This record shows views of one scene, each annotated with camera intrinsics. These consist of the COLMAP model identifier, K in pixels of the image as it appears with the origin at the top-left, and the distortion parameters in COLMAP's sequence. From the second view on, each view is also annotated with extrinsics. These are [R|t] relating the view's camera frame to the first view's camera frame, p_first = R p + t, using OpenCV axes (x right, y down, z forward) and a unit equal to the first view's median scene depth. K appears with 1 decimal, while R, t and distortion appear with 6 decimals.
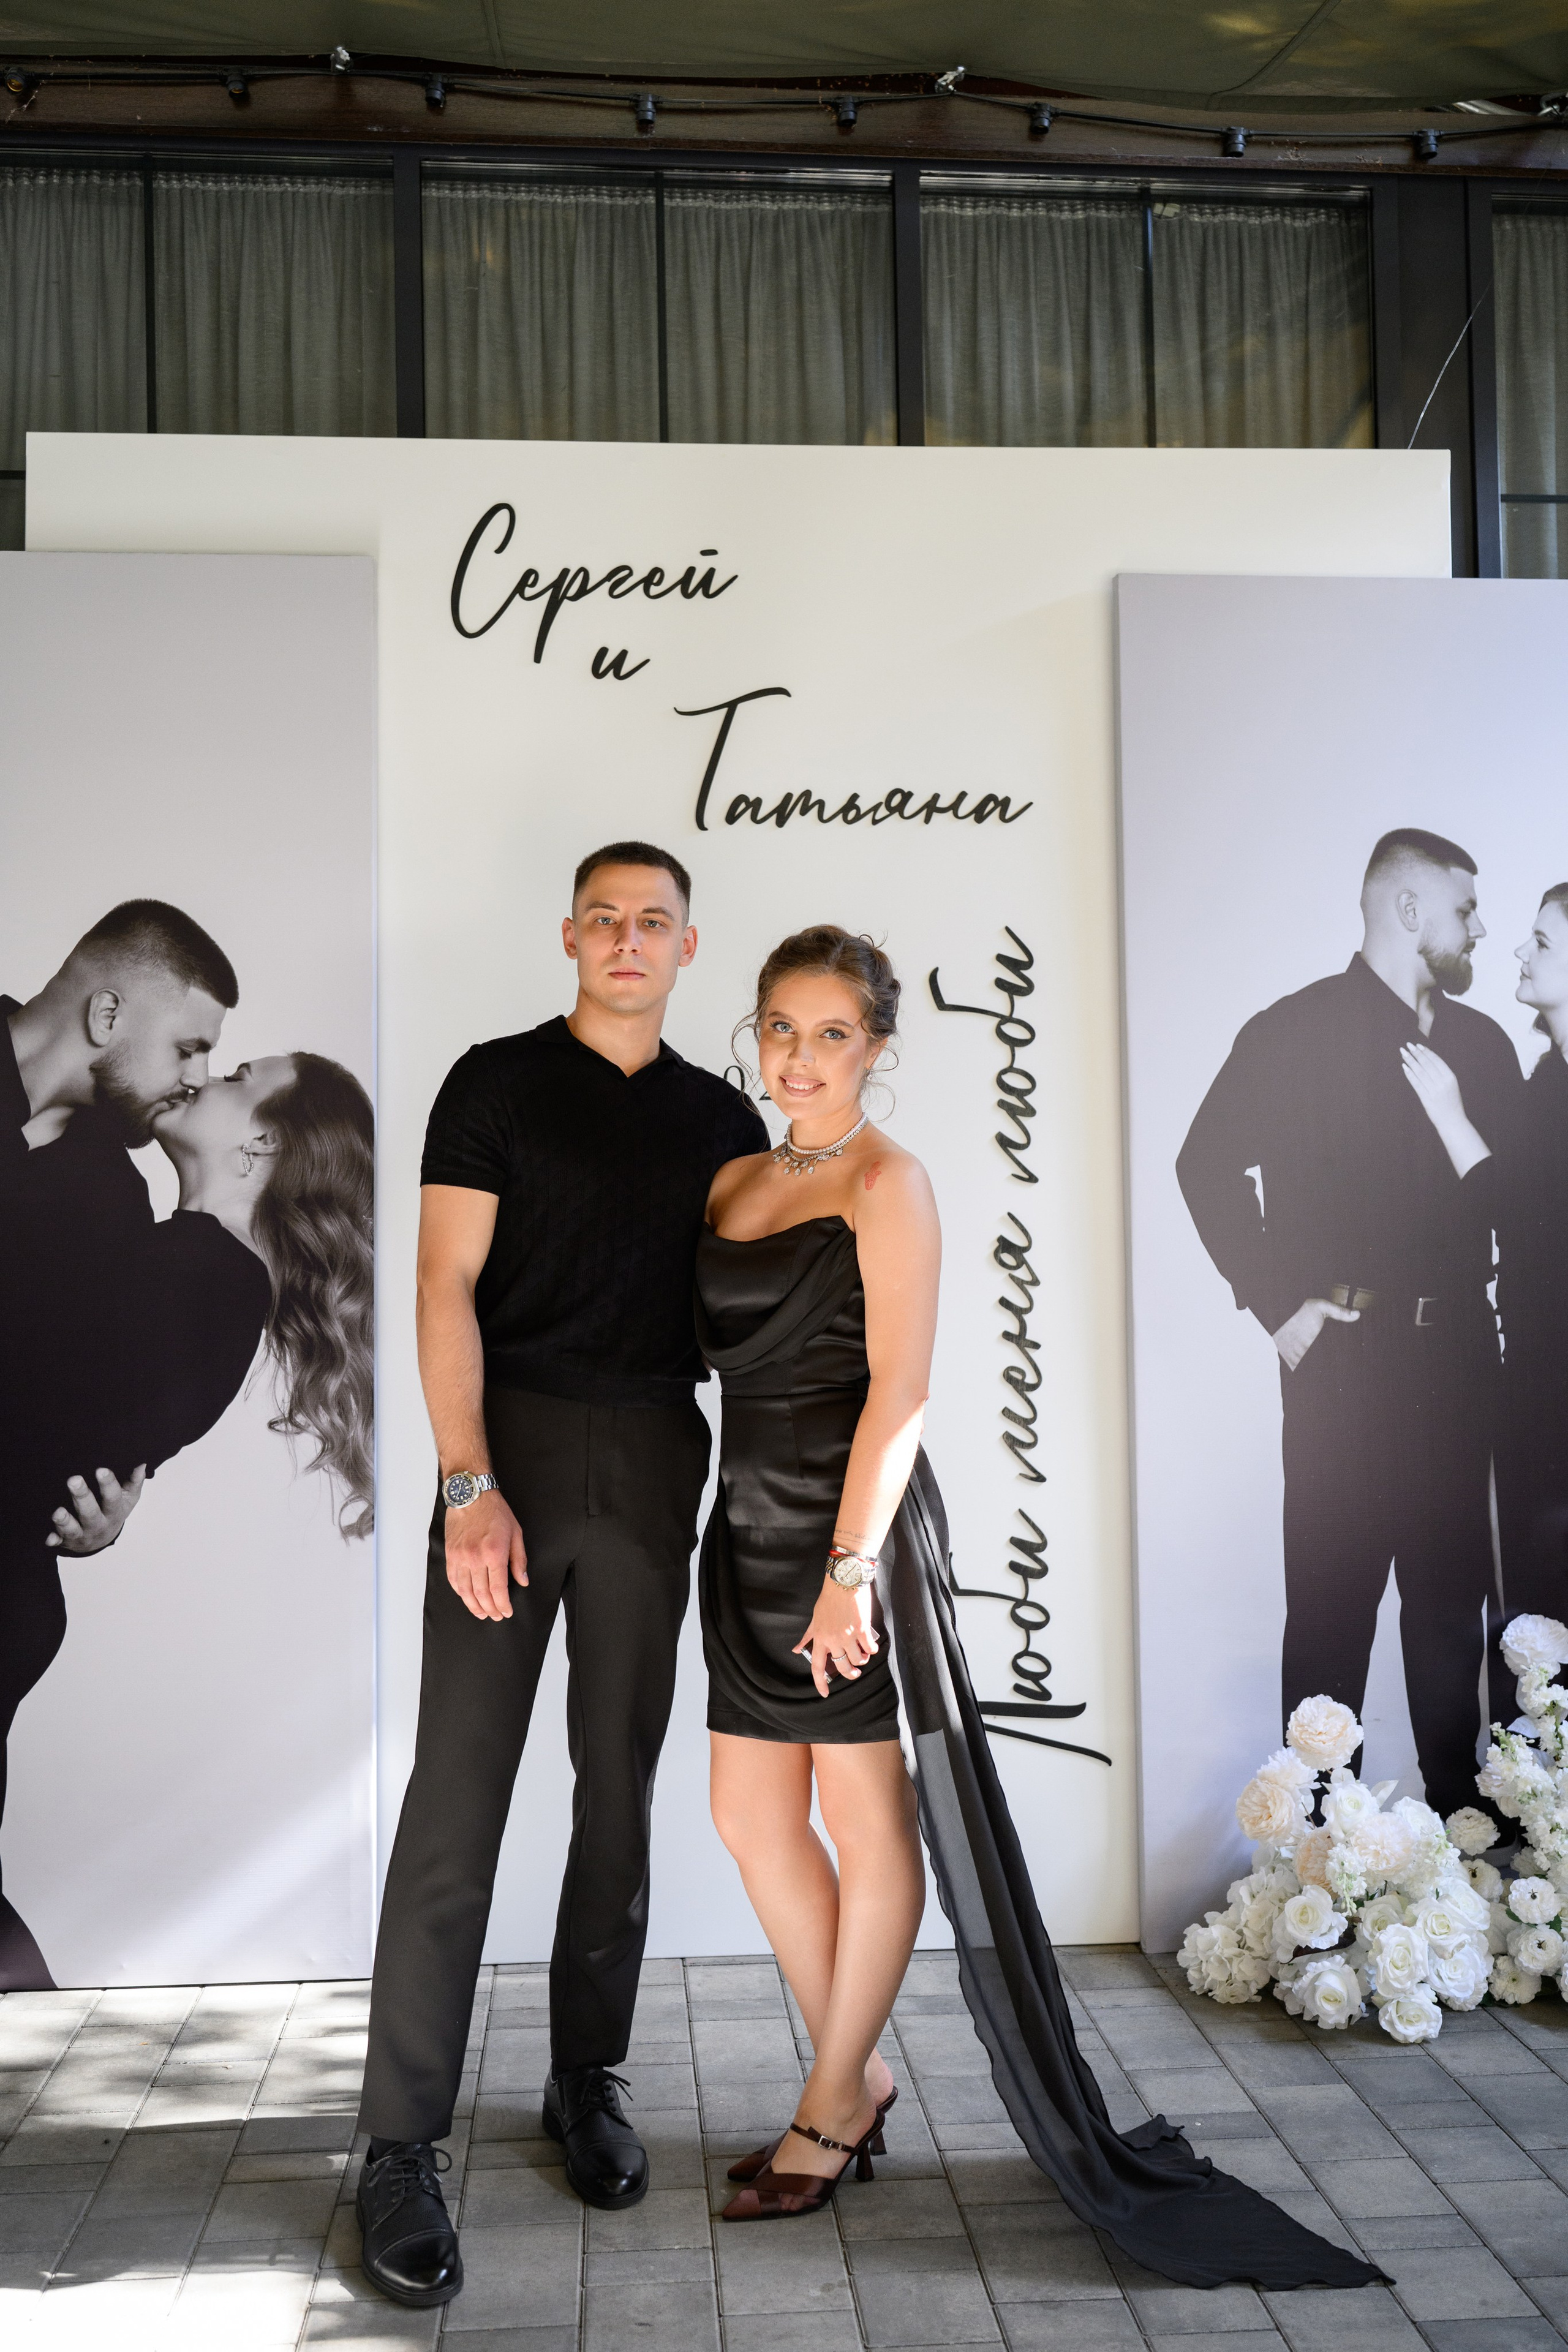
lens RADIAL K [[1903.5, 0, 803.3], [0, 1903.5, 1177.9], [0, 0, 1]] dist [0.001601, -0.001494]
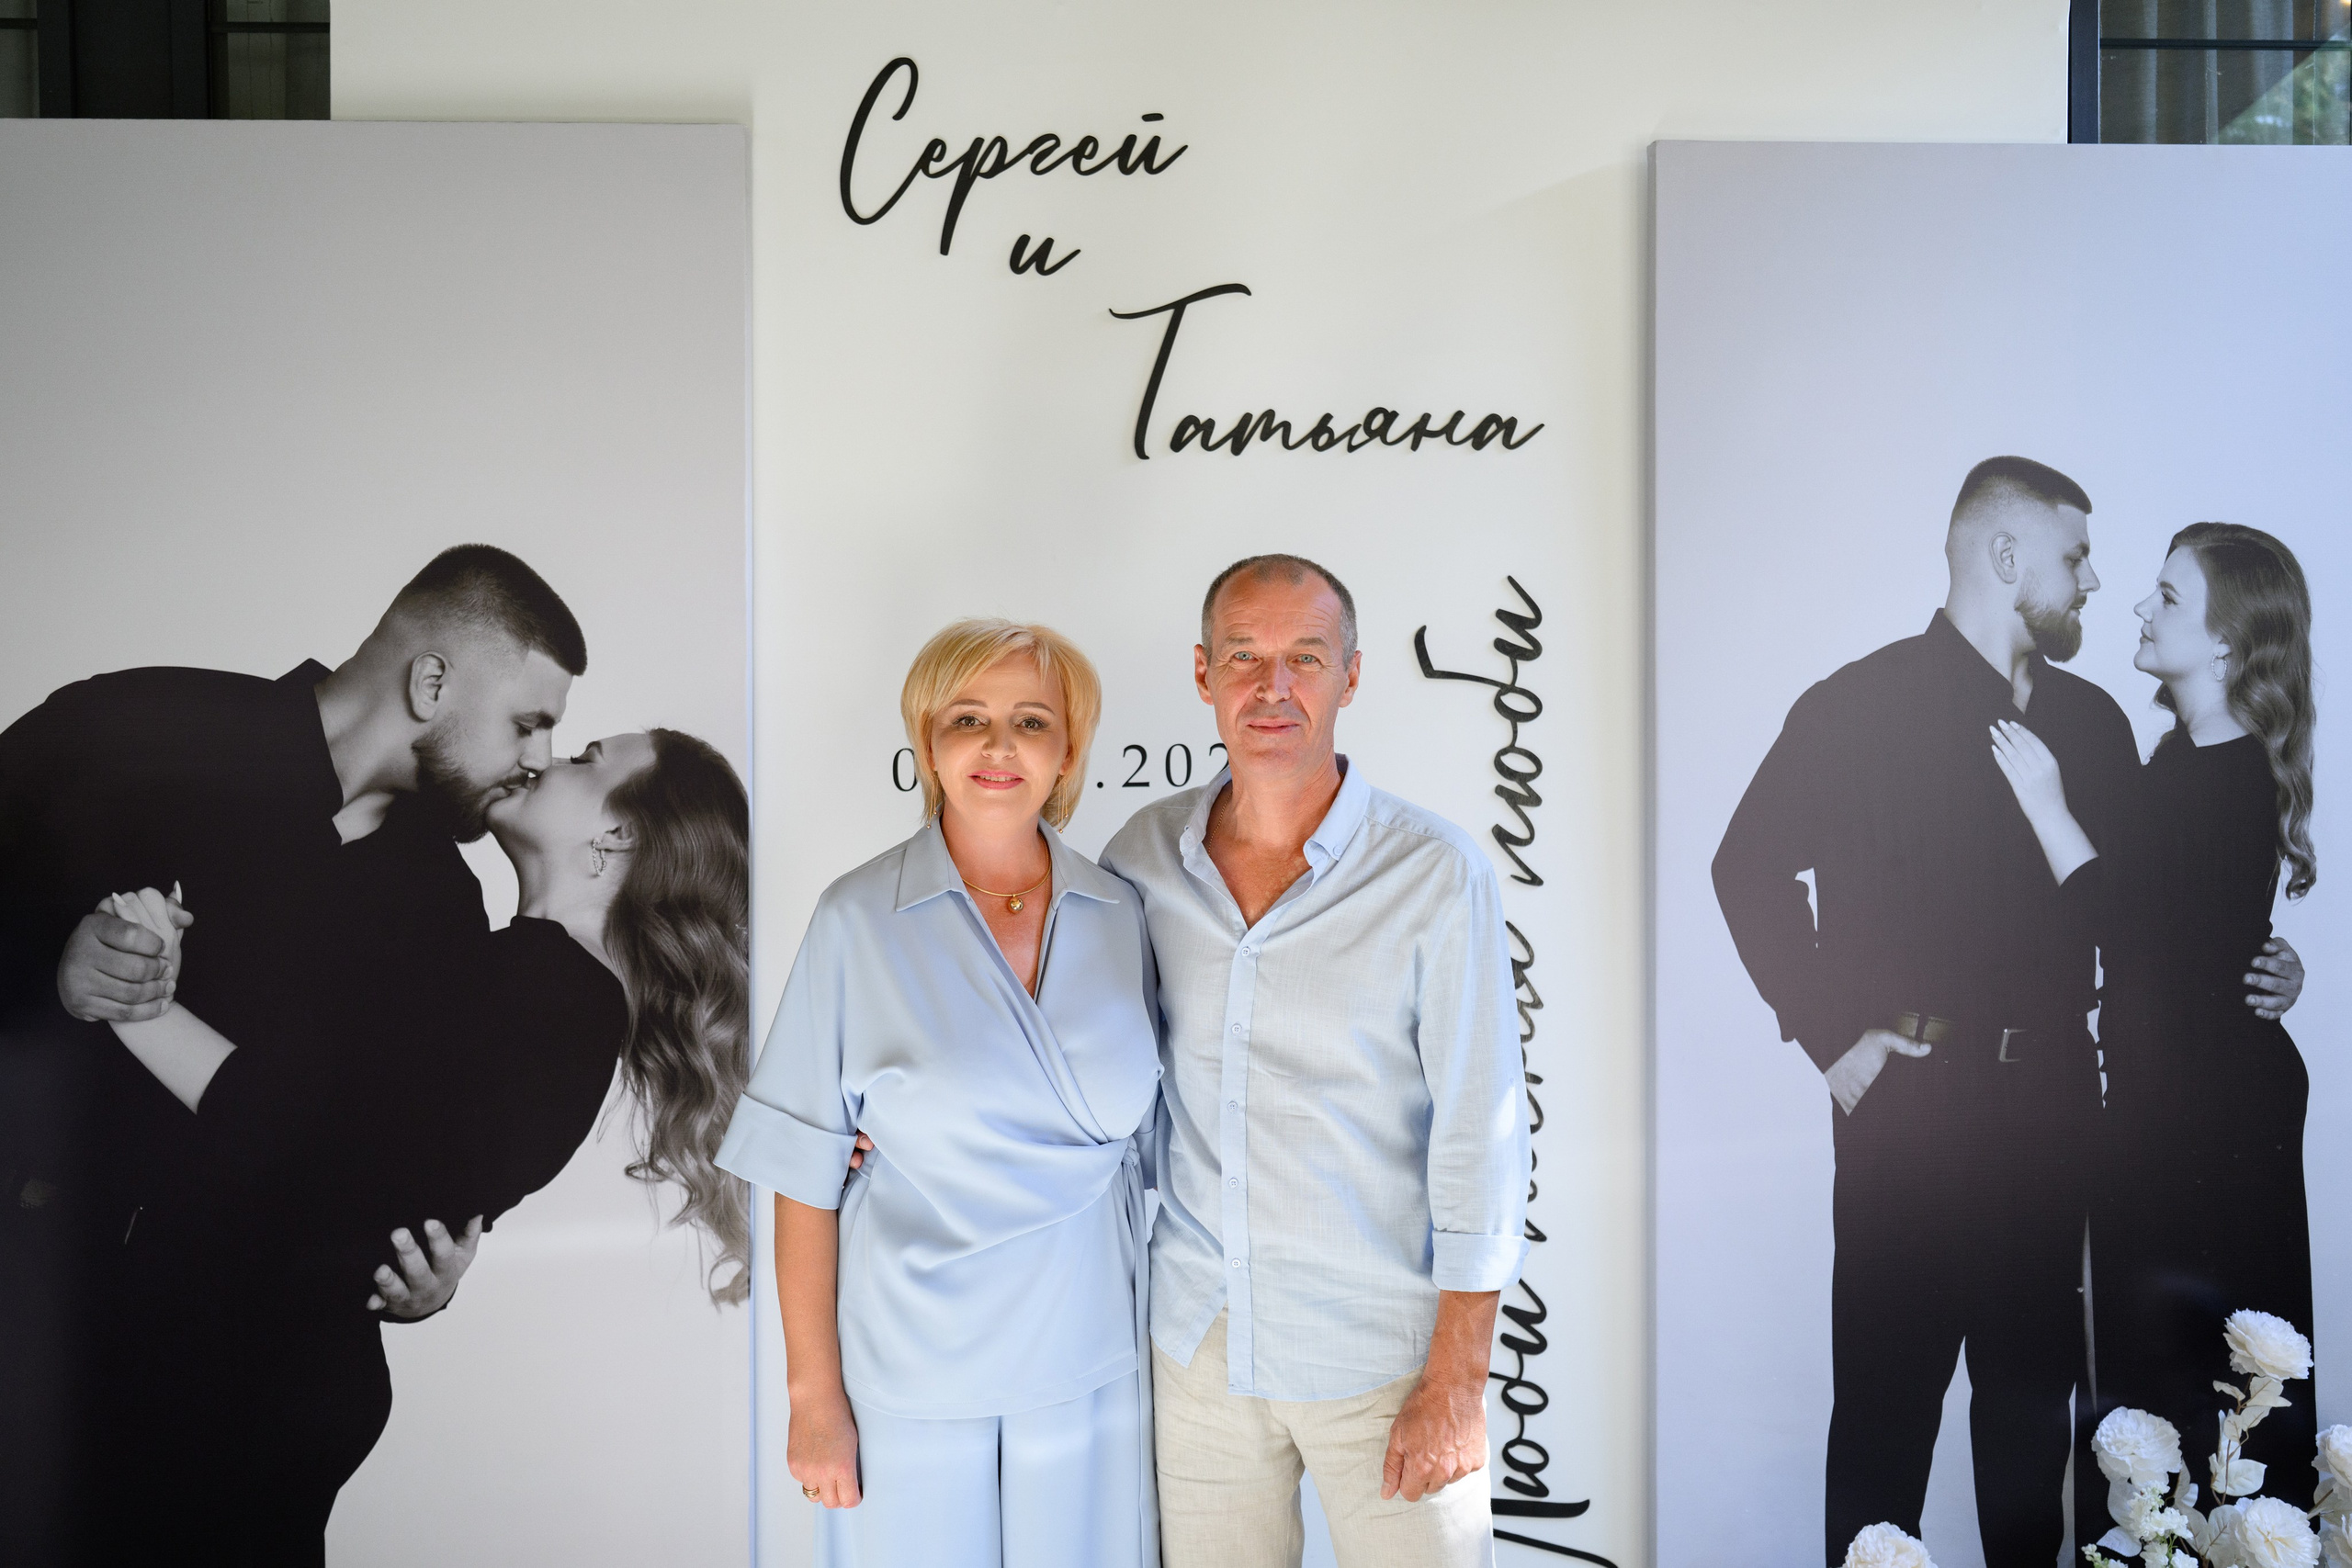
lens RADIAL K [[1853.7, 0, 1160.0], [0, 1853.7, 828.3], [0, 0, 1]] dist [-0.001356, 0.005221]
pose [[0.999203, 0.008760, -0.038946, -0.012544], [-0.006861, 0.998793, 0.048636, -0.061210], [0.039325, -0.048330, 0.998057, 0.187526]]
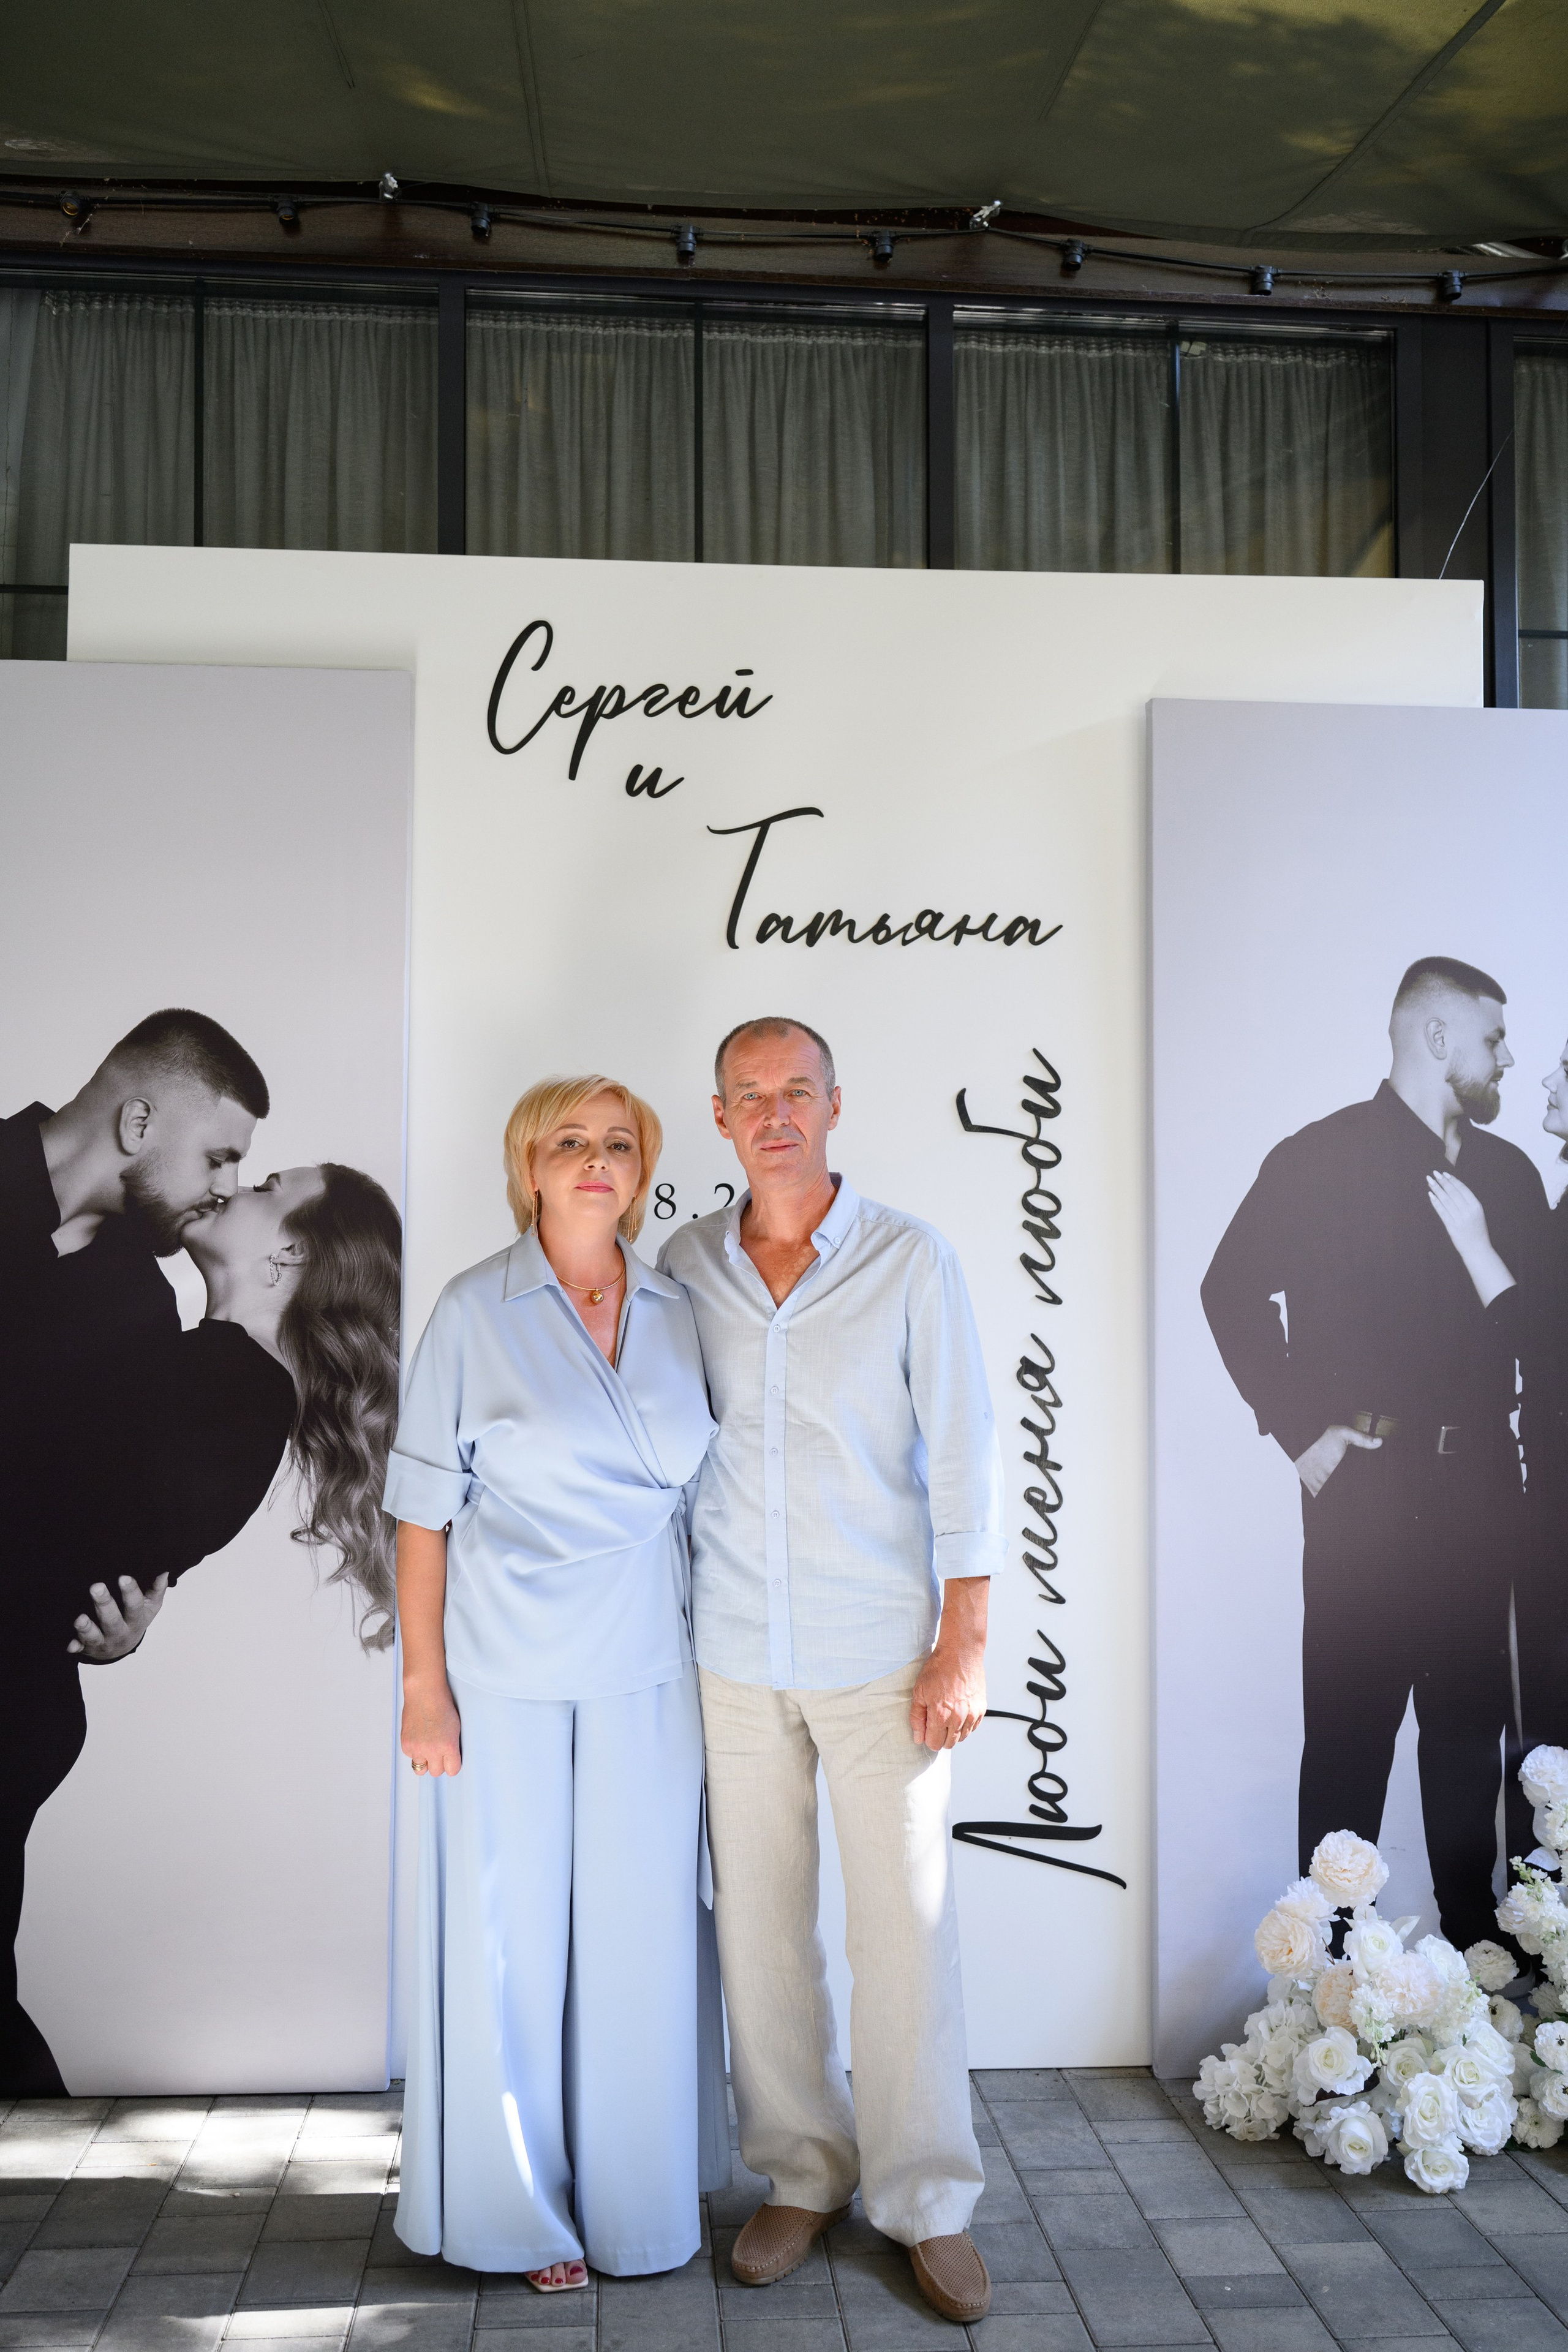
lens RADIAL K [[1762.0, 0, 785.9], [0, 1762.0, 1255.4], [0, 0, 1]] dist [0.002436, -0.002231]
pose [[0.999811, 0.016551, -0.010171, -0.013035], [-0.016616, 0.999842, -0.006349, -0.015102], [0.010064, 0.006517, 0.999928, 0.071320]]
